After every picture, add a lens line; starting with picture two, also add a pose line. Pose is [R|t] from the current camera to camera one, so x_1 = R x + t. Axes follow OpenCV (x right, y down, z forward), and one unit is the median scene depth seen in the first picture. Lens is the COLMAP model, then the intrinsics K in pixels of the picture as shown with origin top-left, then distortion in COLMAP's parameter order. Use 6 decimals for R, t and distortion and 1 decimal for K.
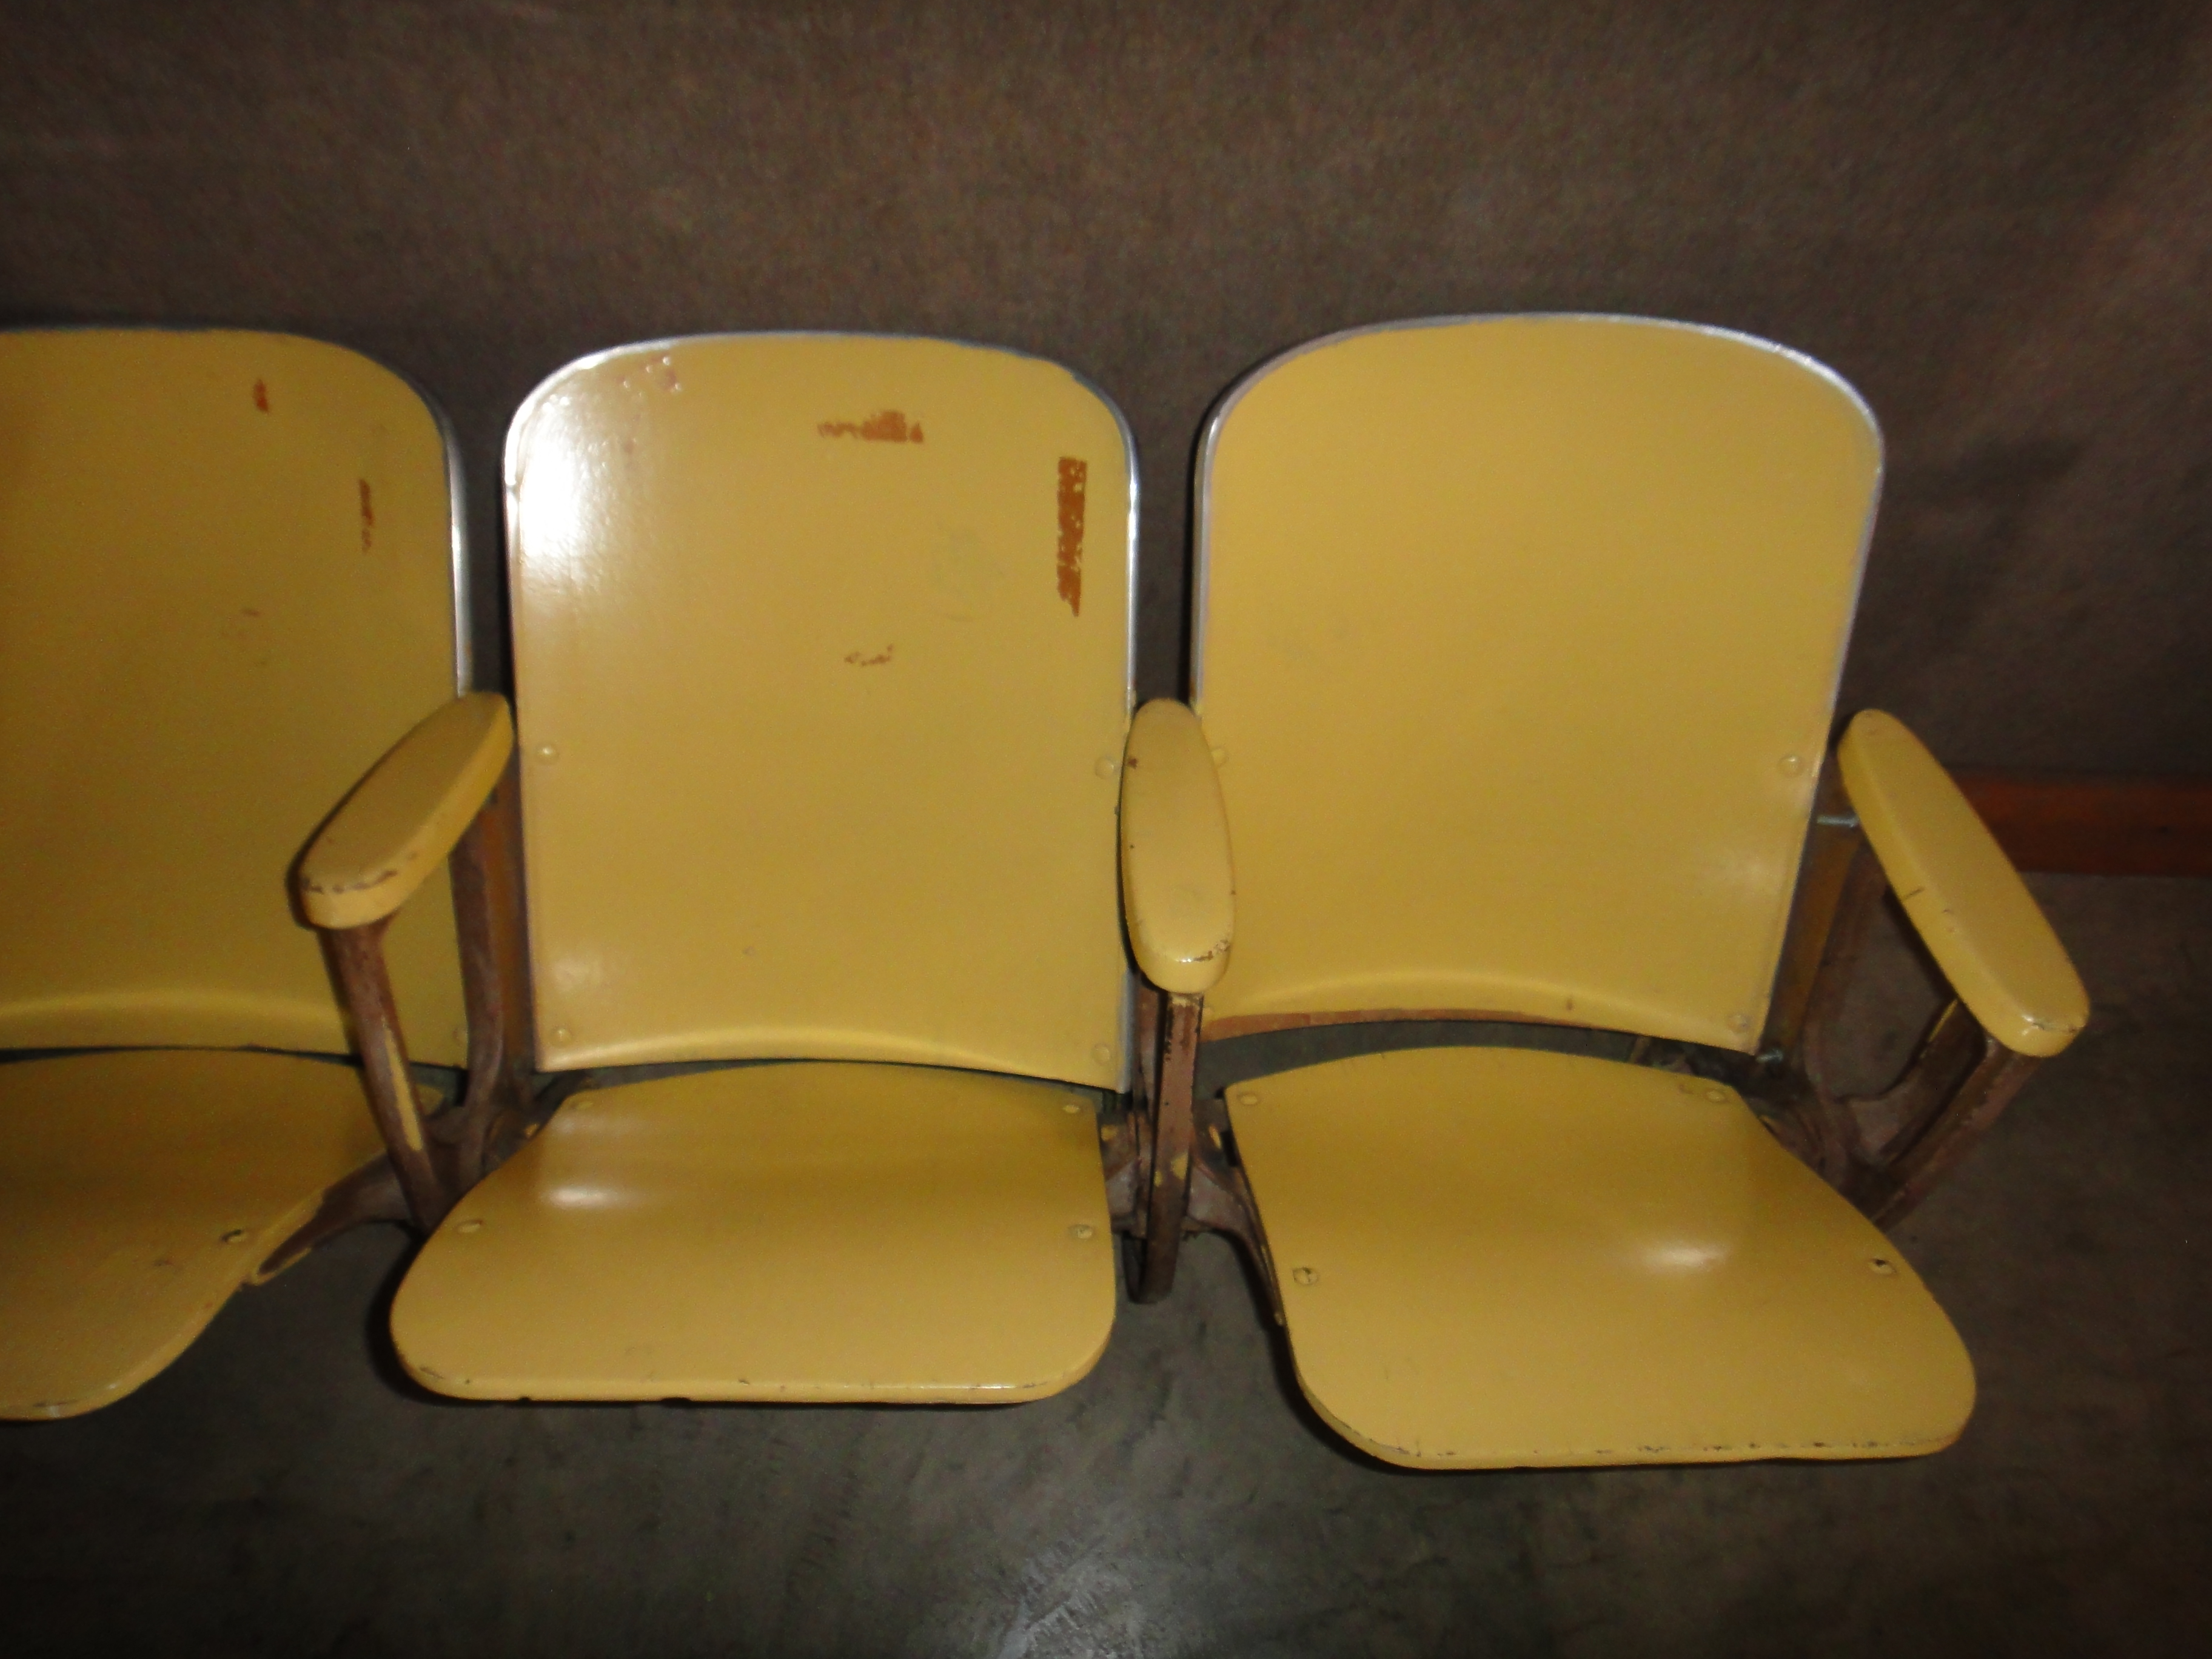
lens RADIAL K [[1581.9, 0, 1116.0], [0, 1581.9, 830.7], [0, 0, 1]] dist [0.007526, -0.006398]
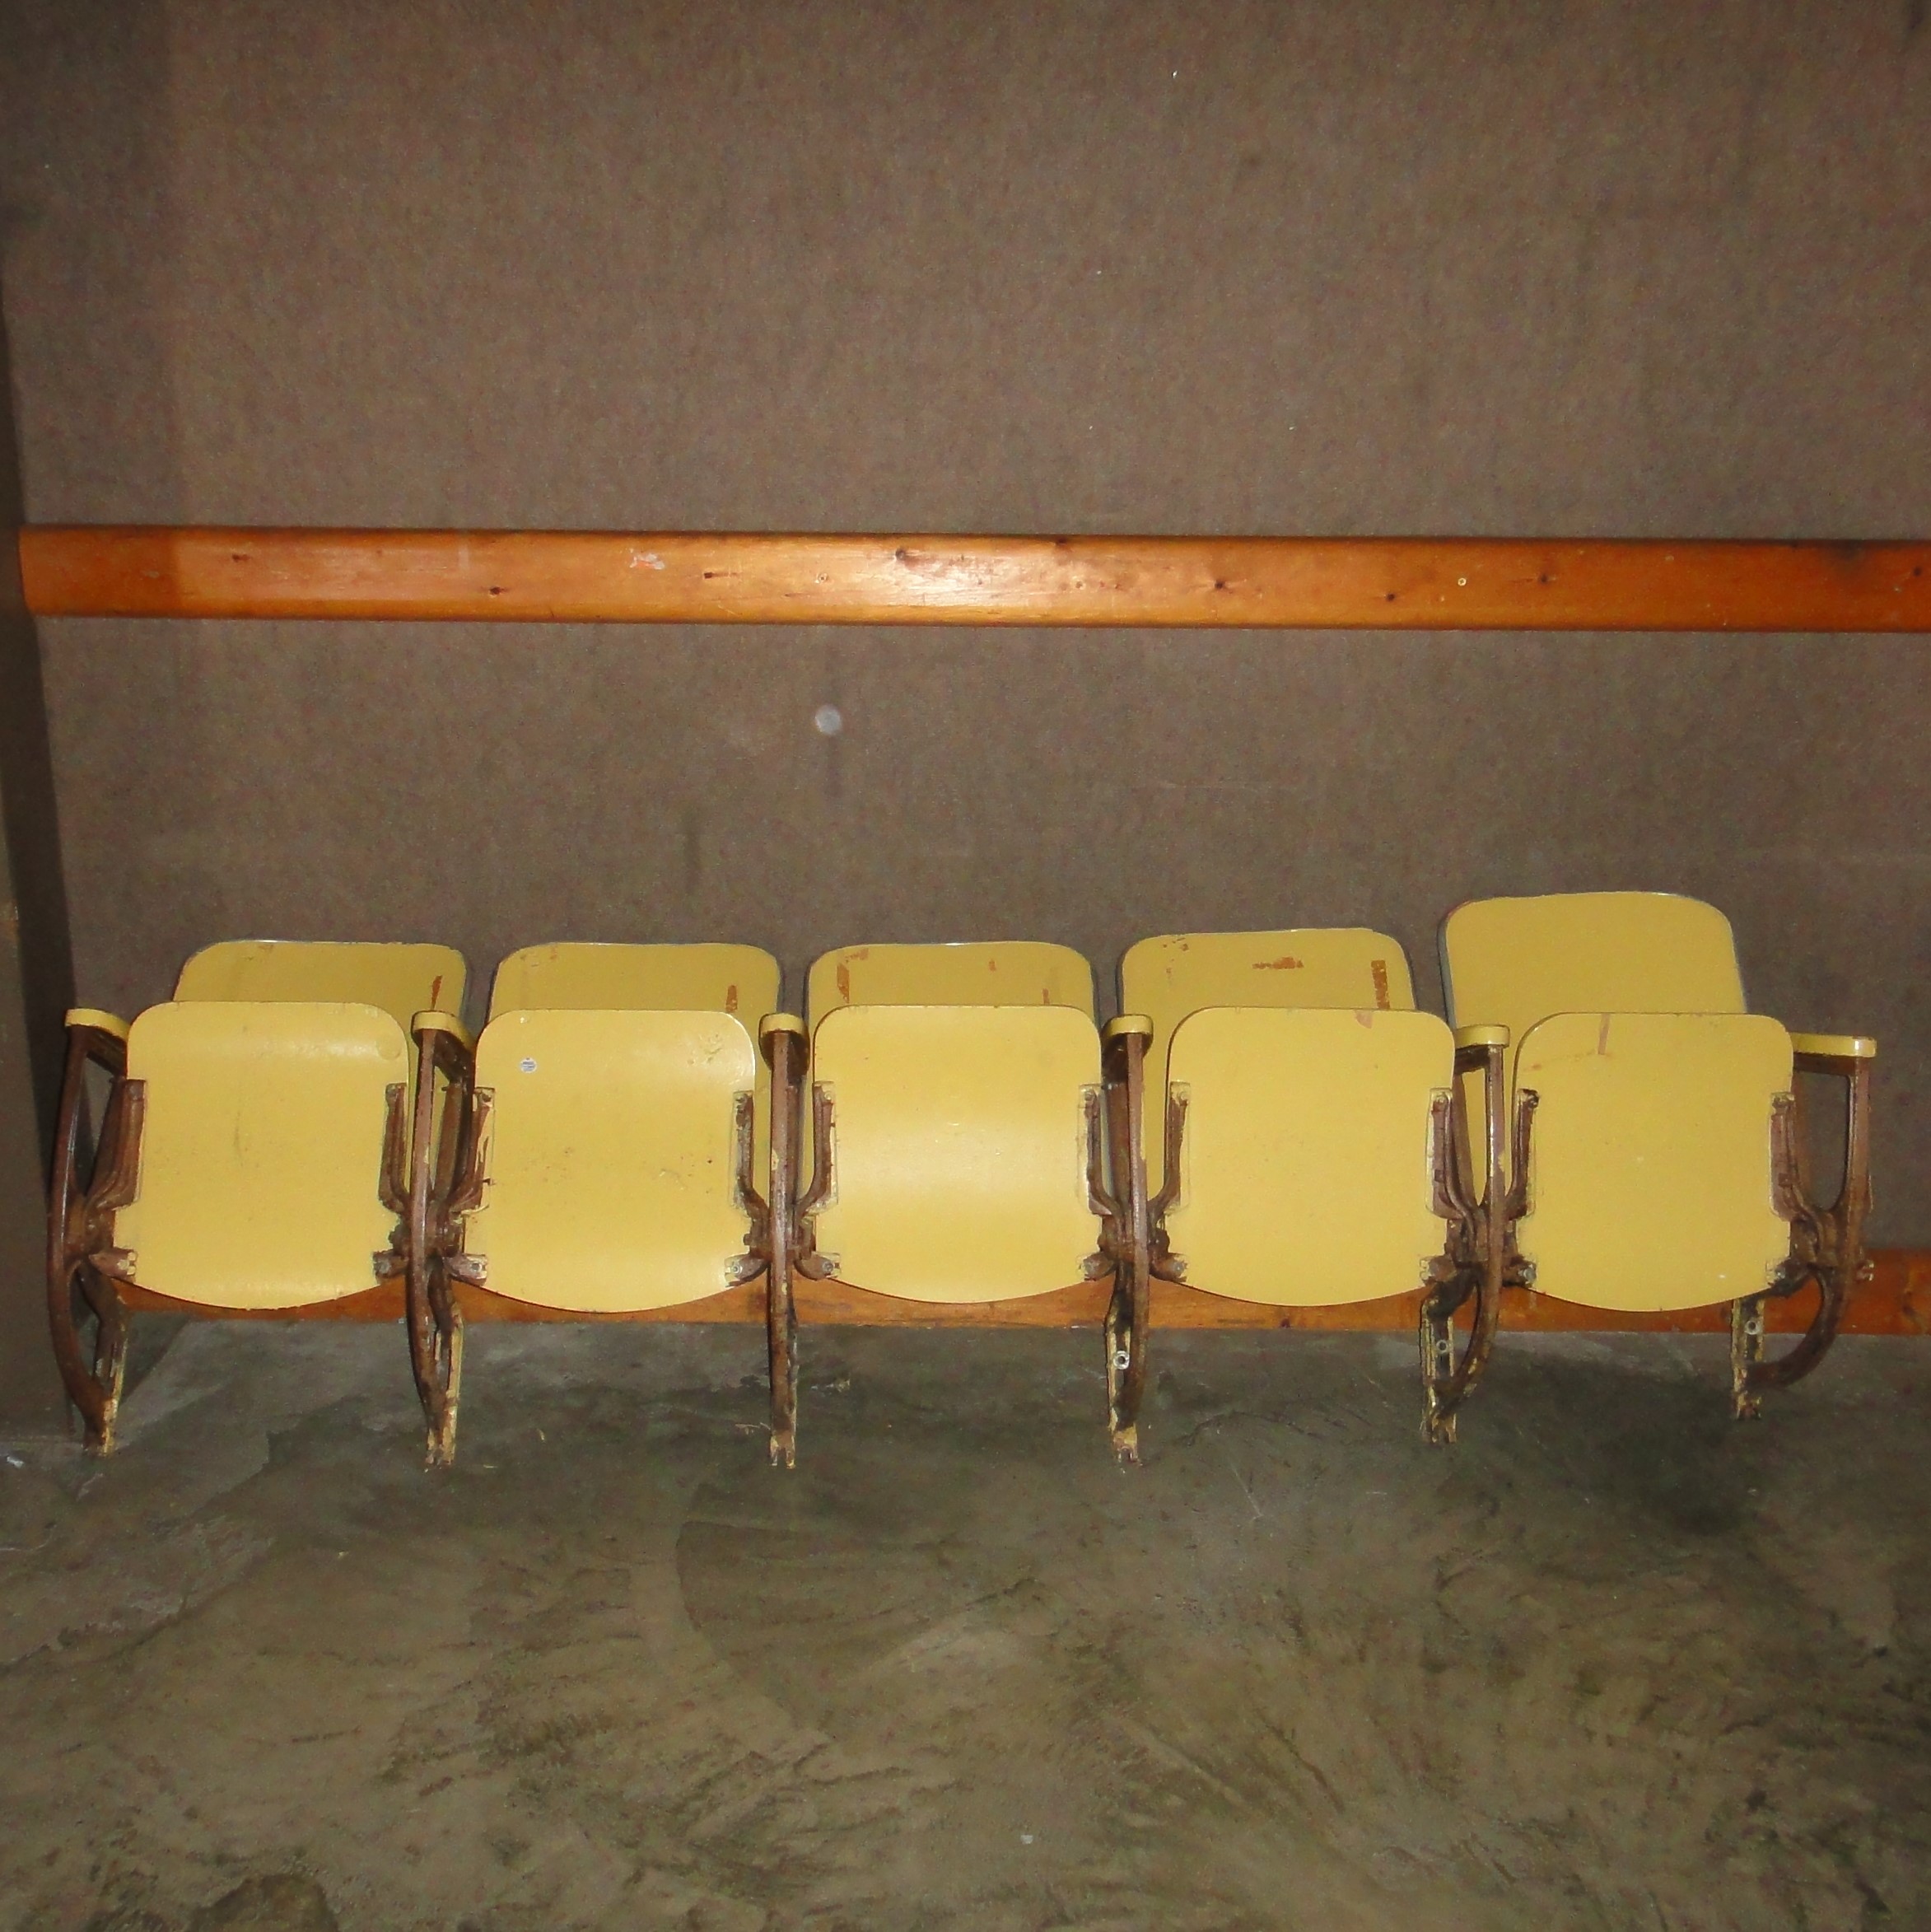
lens RADIAL K [[2155.2, 0, 925.2], [0, 2155.2, 1025.3], [0, 0, 1]] dist [-0.011106, 0.003231]
pose [[0.999365, -0.031468, 0.016702, -0.704633], [0.034359, 0.727464, -0.685285, 1.849506], [0.009414, 0.685424, 0.728083, -1.116262]]
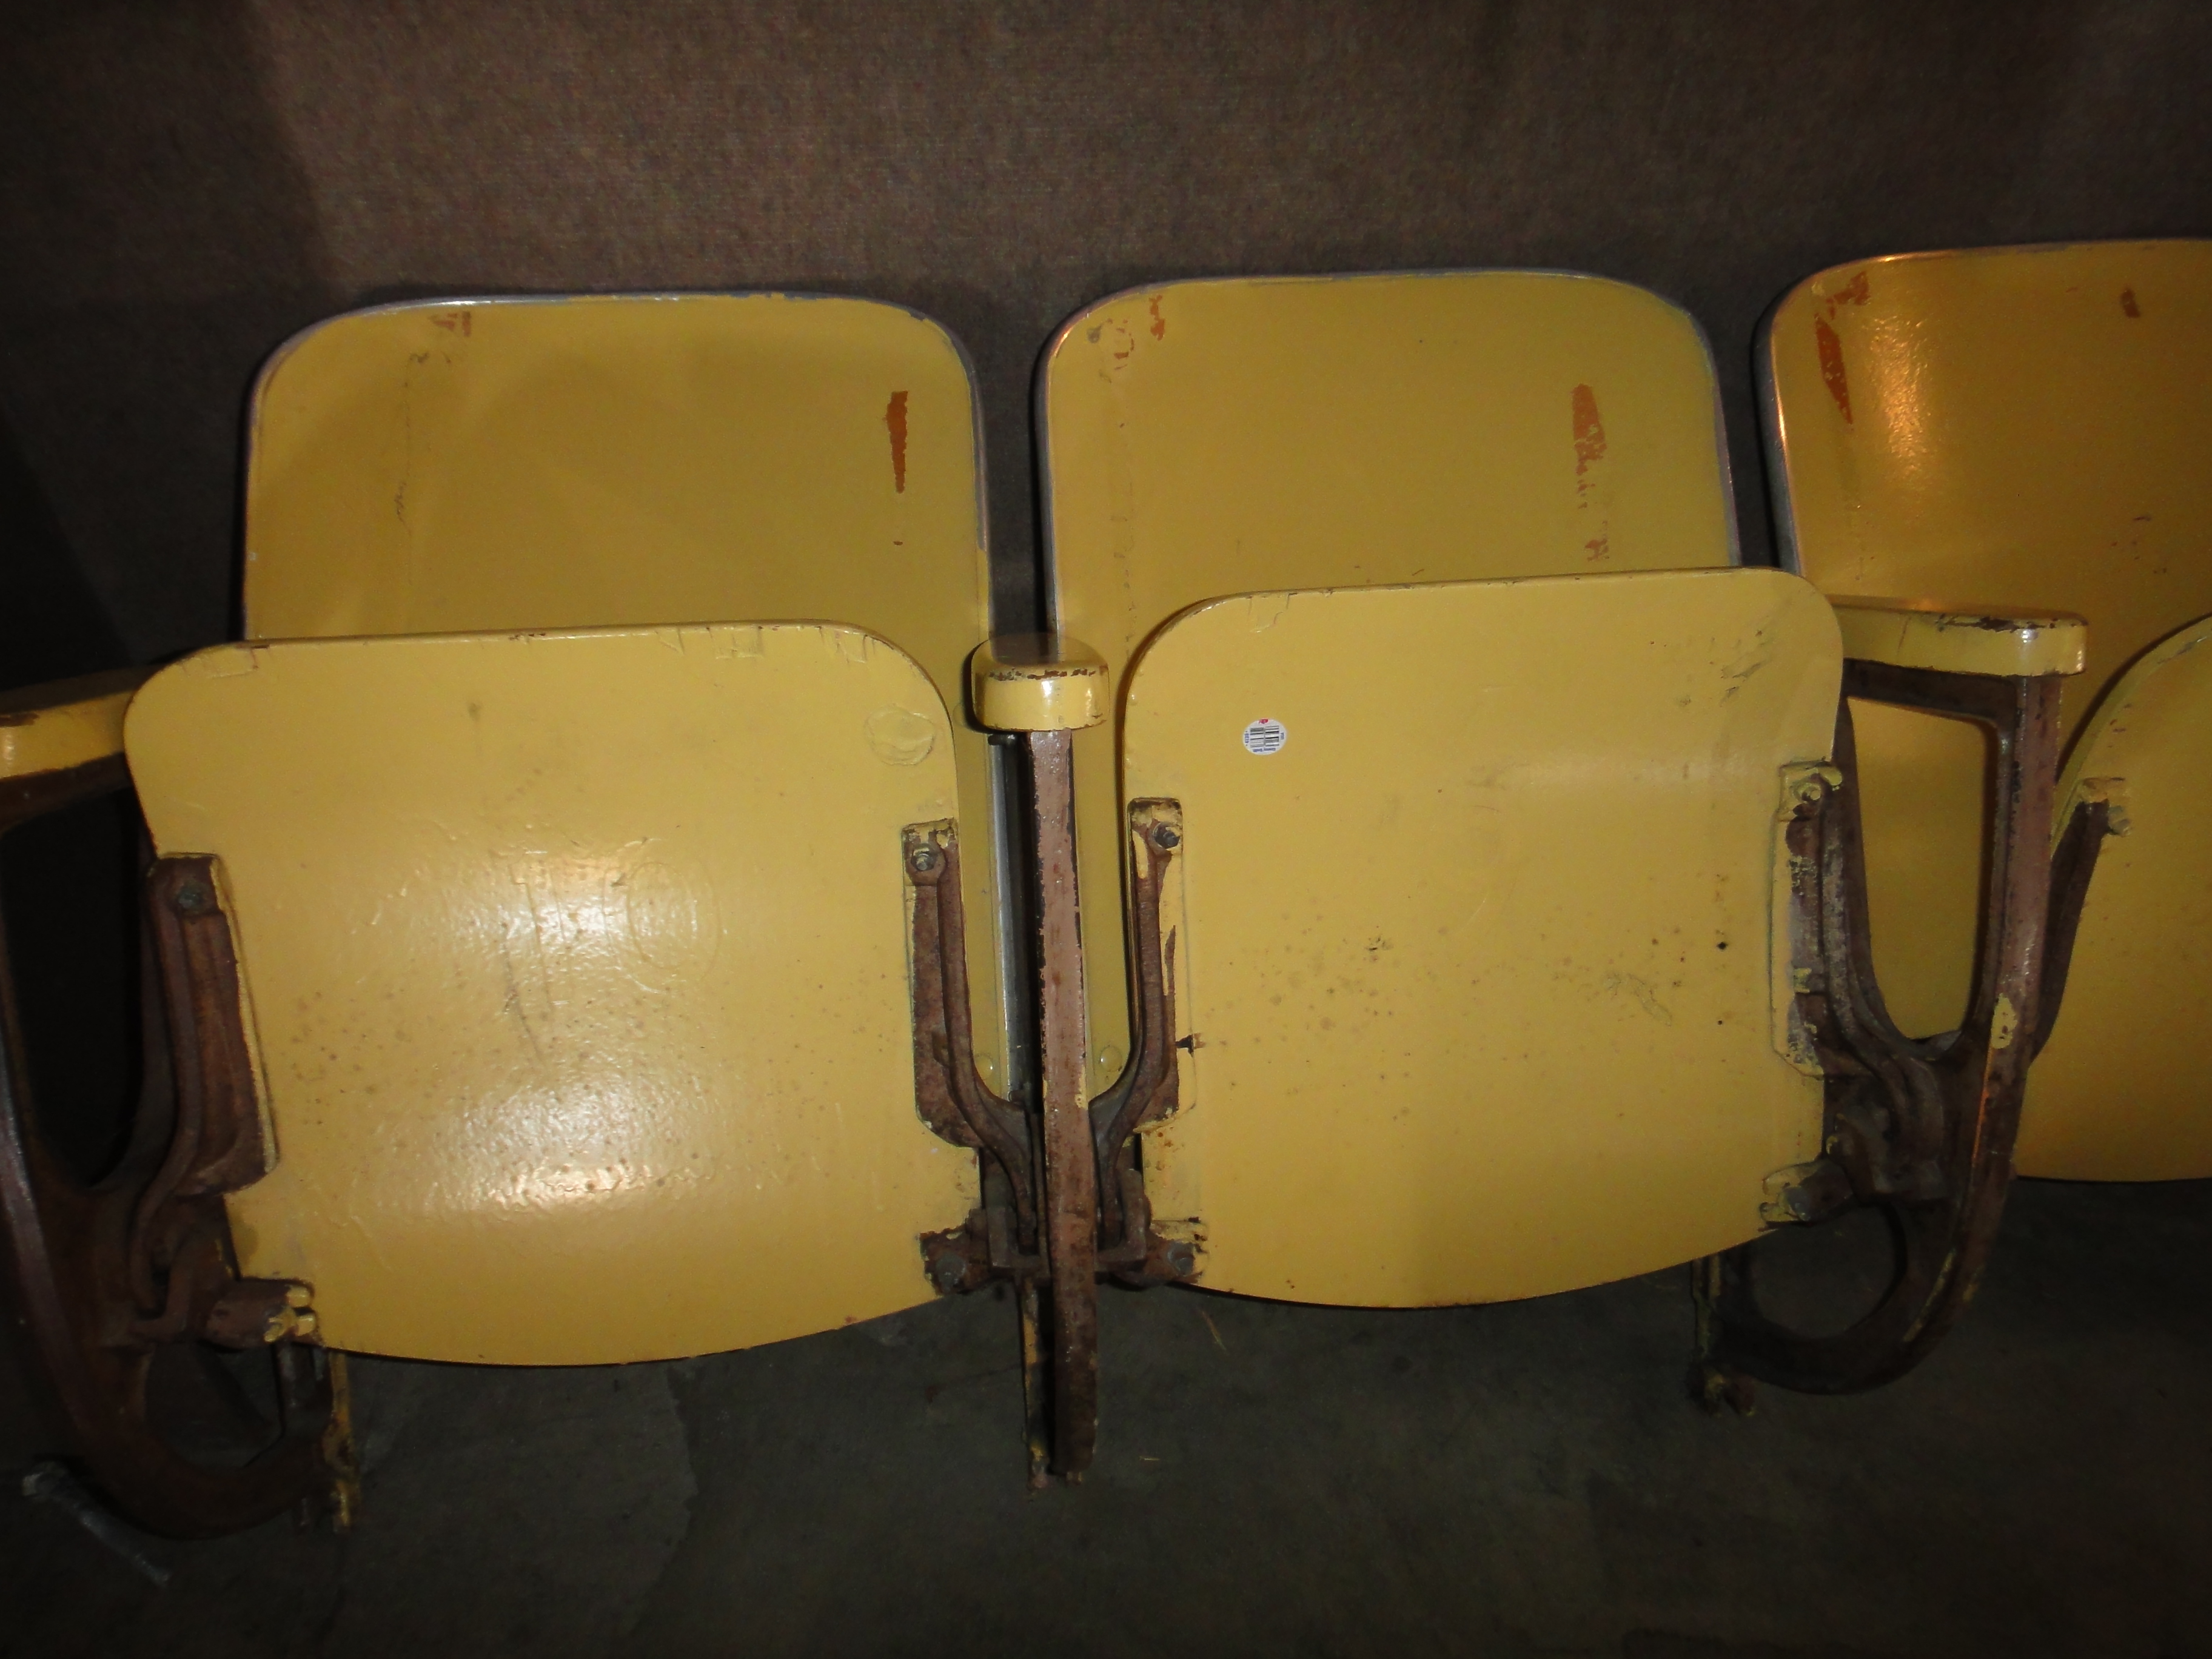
lens RADIAL K [[1581.9, 0, 1116.0], [0, 1581.9, 830.7], [0, 0, 1]] dist [0.007526, -0.006398]
pose [[0.992276, -0.098668, 0.075188, -1.296489], [0.116225, 0.951320, -0.285449, 0.243342], [-0.043363, 0.291983, 0.955440, 0.202661]]
